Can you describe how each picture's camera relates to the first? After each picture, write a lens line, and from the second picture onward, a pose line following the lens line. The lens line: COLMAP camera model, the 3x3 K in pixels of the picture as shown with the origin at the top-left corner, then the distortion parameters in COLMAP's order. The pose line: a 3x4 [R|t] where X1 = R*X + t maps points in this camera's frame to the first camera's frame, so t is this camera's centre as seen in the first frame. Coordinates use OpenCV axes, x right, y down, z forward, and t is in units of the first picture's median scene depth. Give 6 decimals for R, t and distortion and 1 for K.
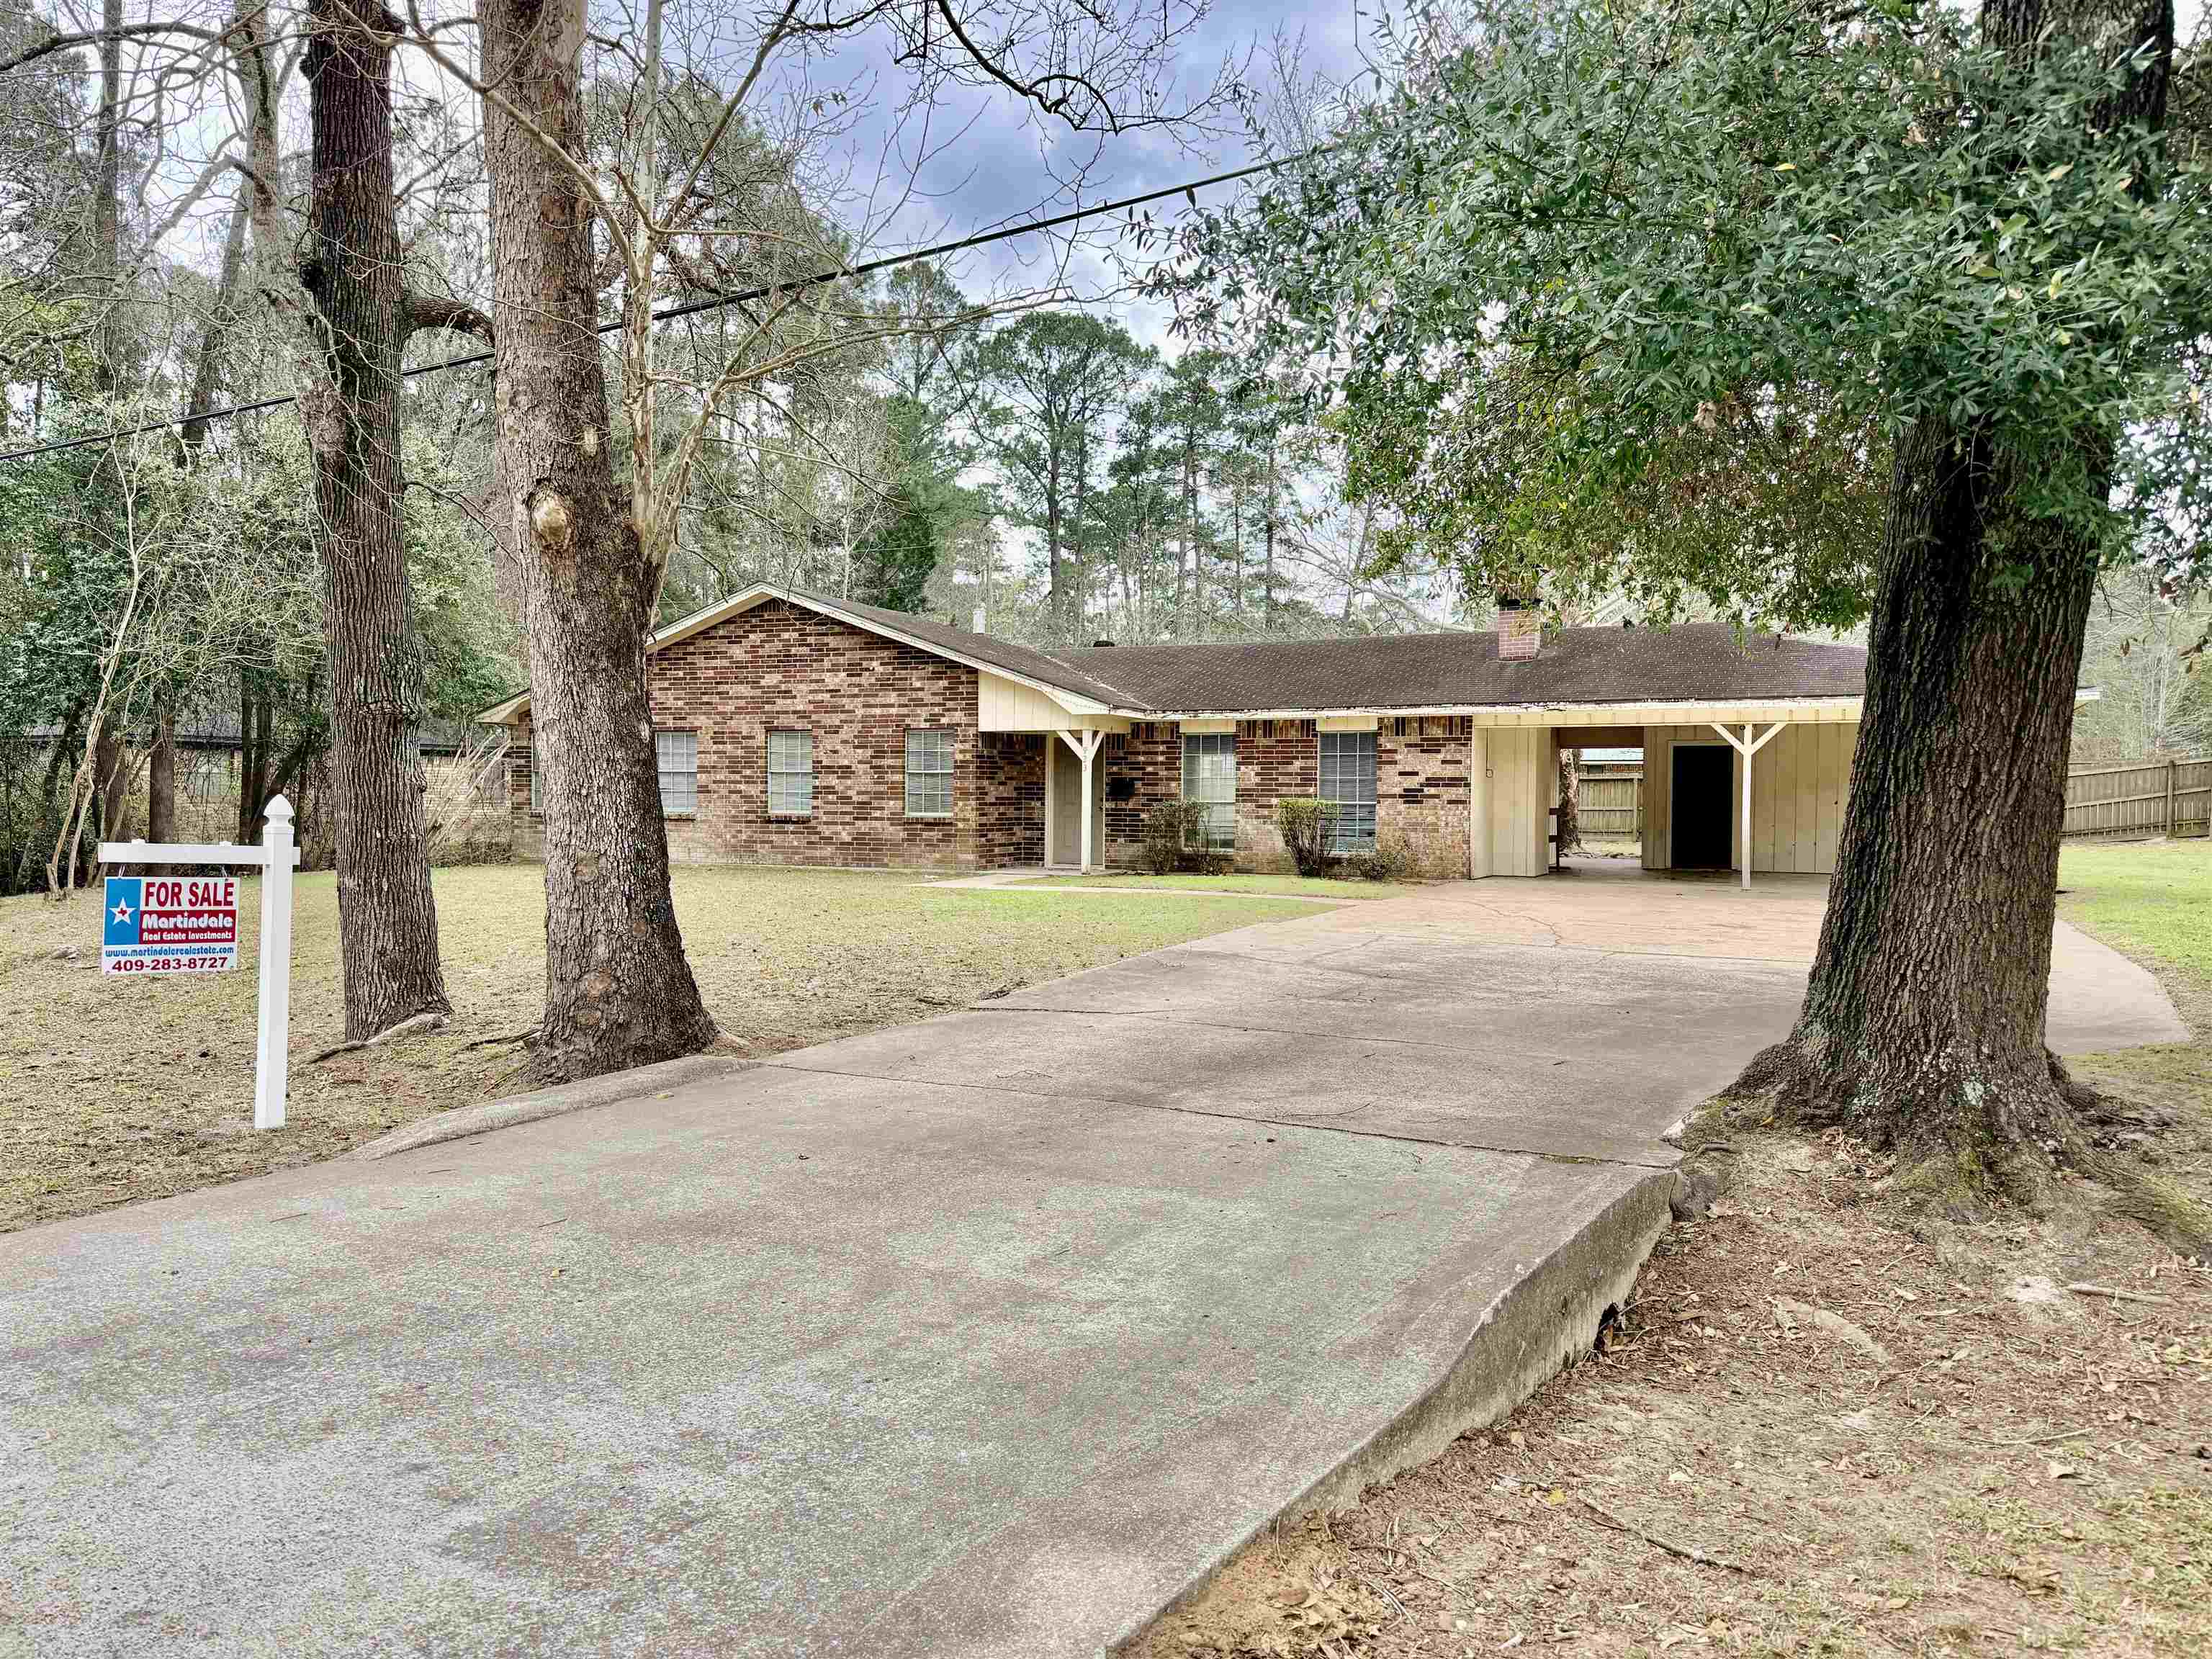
lens RADIAL K [[1557.2, 0, 1116.5], [0, 1557.2, 831.6], [0, 0, 1]] dist [0.077494, -0.087064]
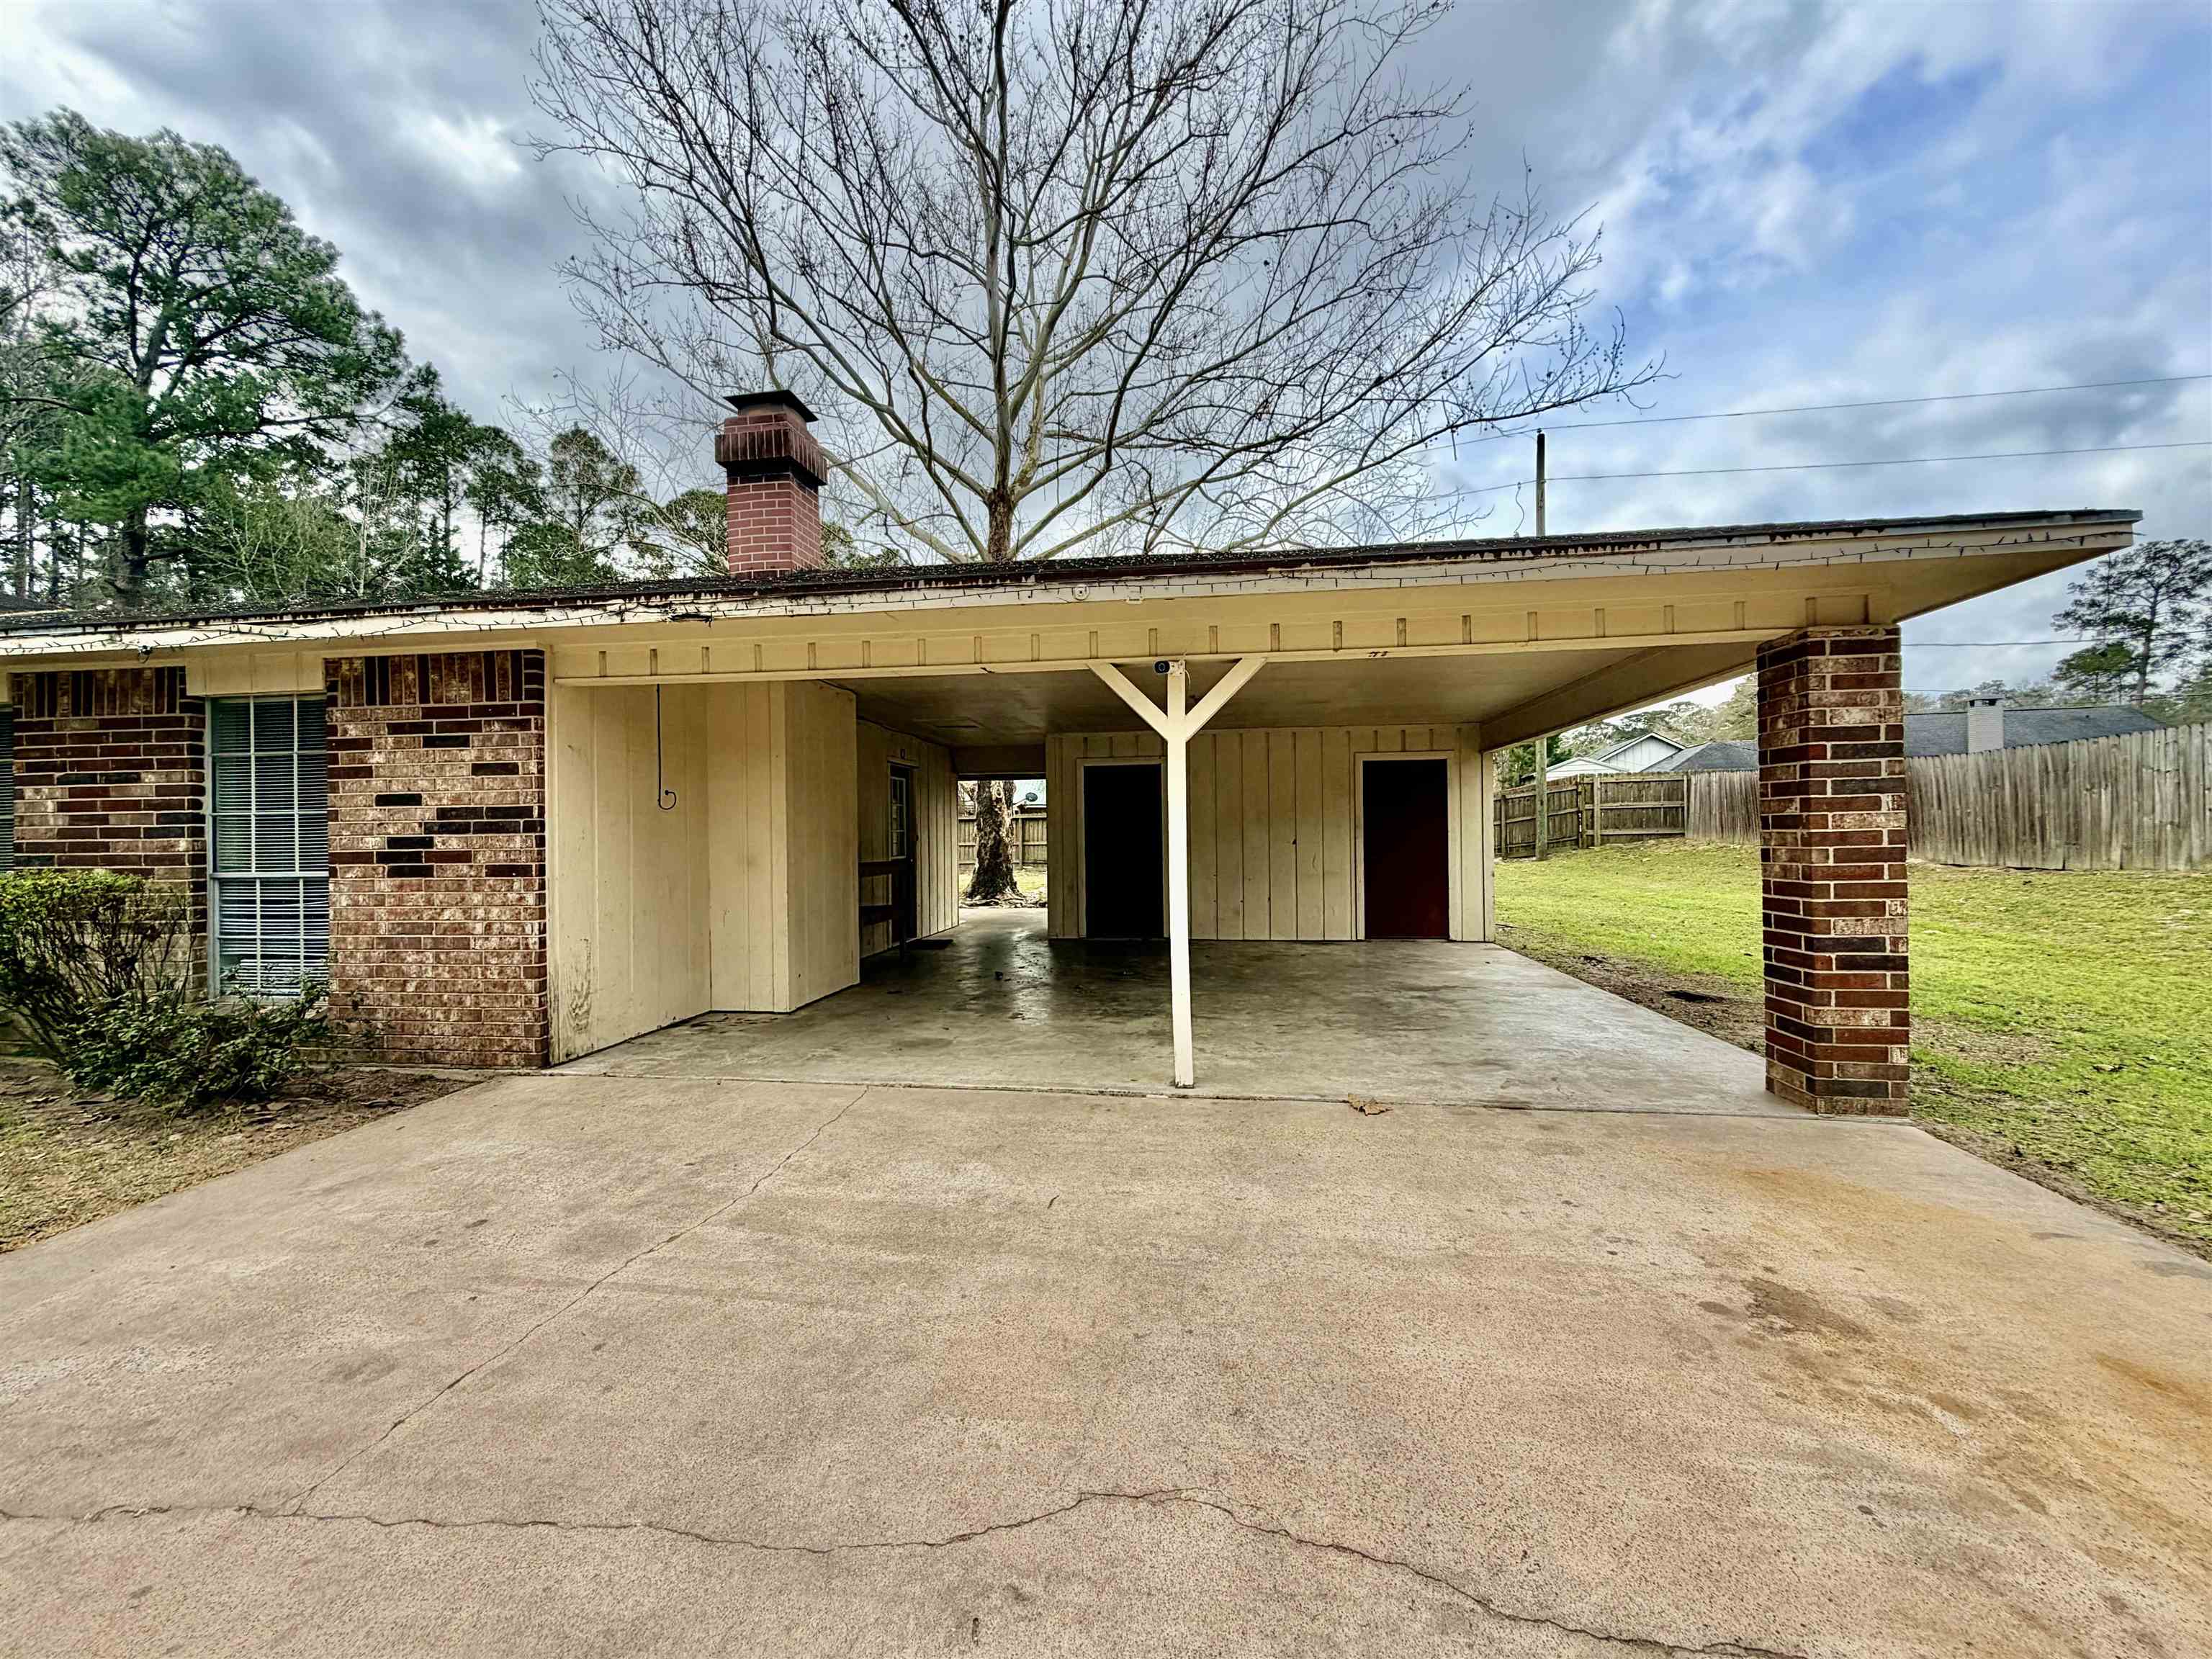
lens RADIAL K [[882.3, 0, 1103.1], [0, 882.3, 828.3], [0, 0, 1]] dist [-0.001110, 0.000318]
pose [[0.957273, -0.018085, 0.288620, 0.282680], [0.025544, 0.999429, -0.022099, -0.019790], [-0.288055, 0.028527, 0.957189, 0.709734]]
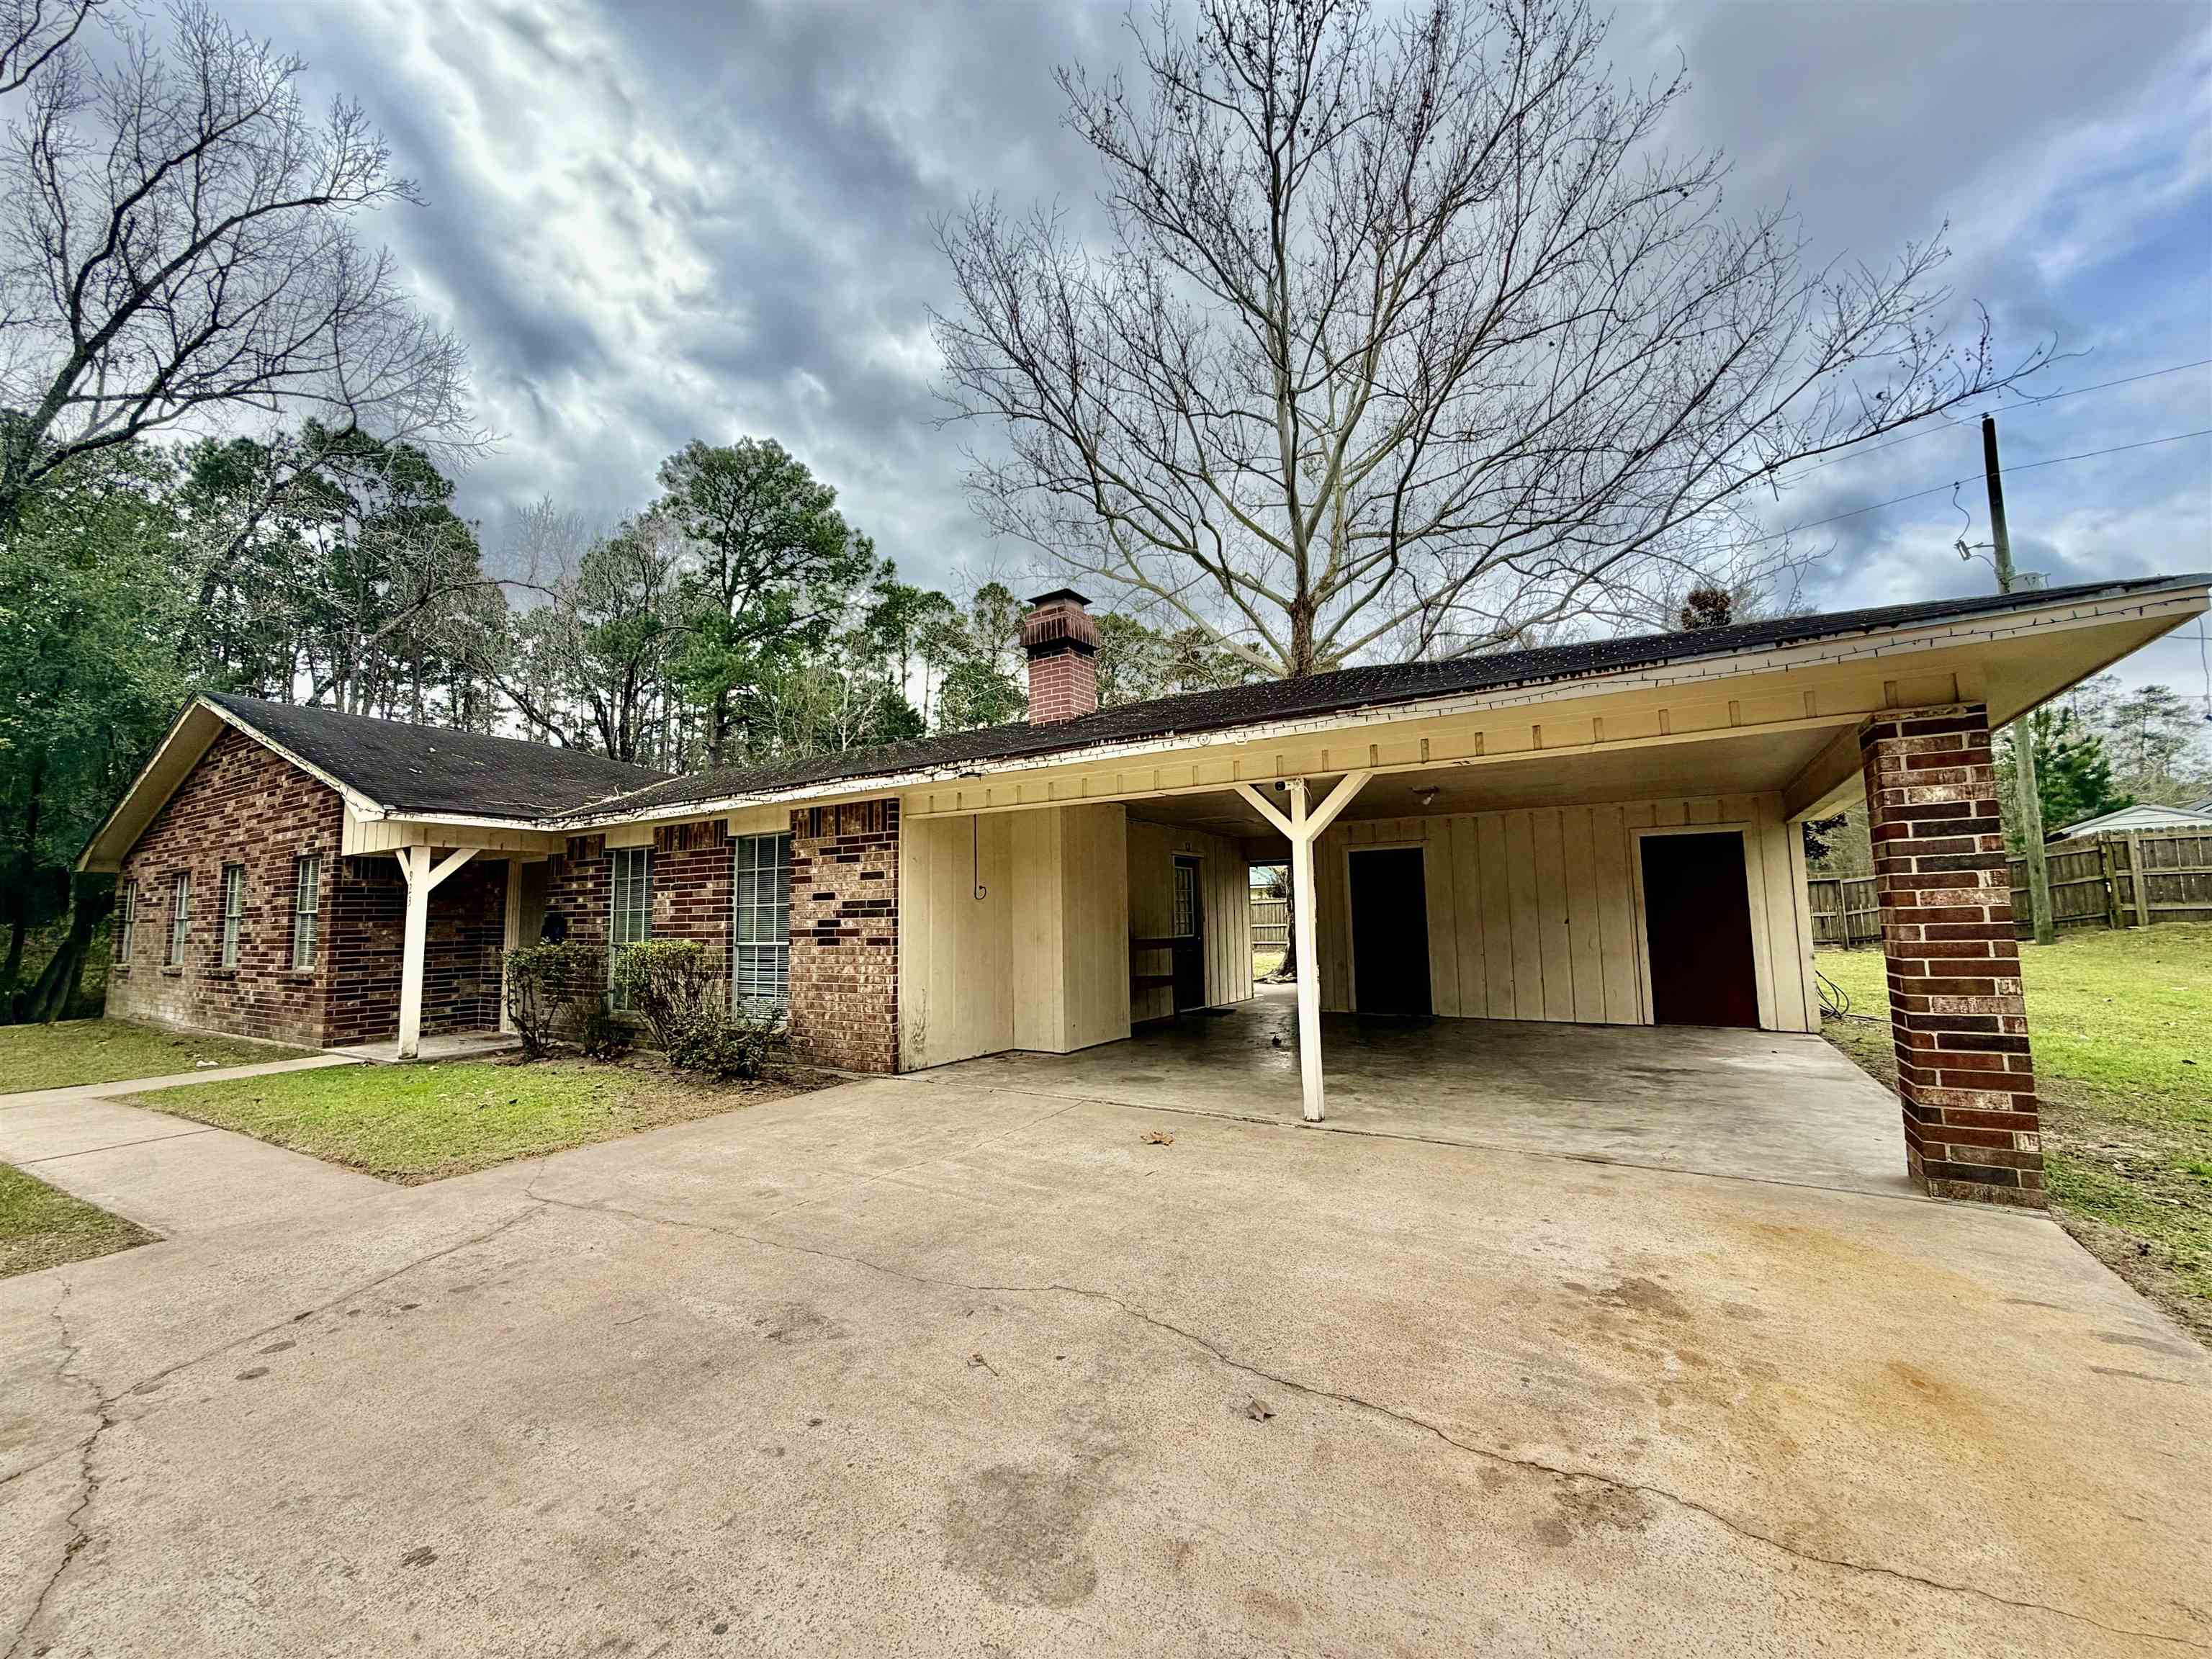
lens RADIAL K [[882.3, 0, 1103.4], [0, 882.3, 827.9], [0, 0, 1]] dist [-0.001110, 0.000318]
pose [[0.991466, -0.039058, -0.124380, 0.331172], [0.023565, 0.992042, -0.123681, -0.017449], [0.128221, 0.119695, 0.984496, 0.639497]]
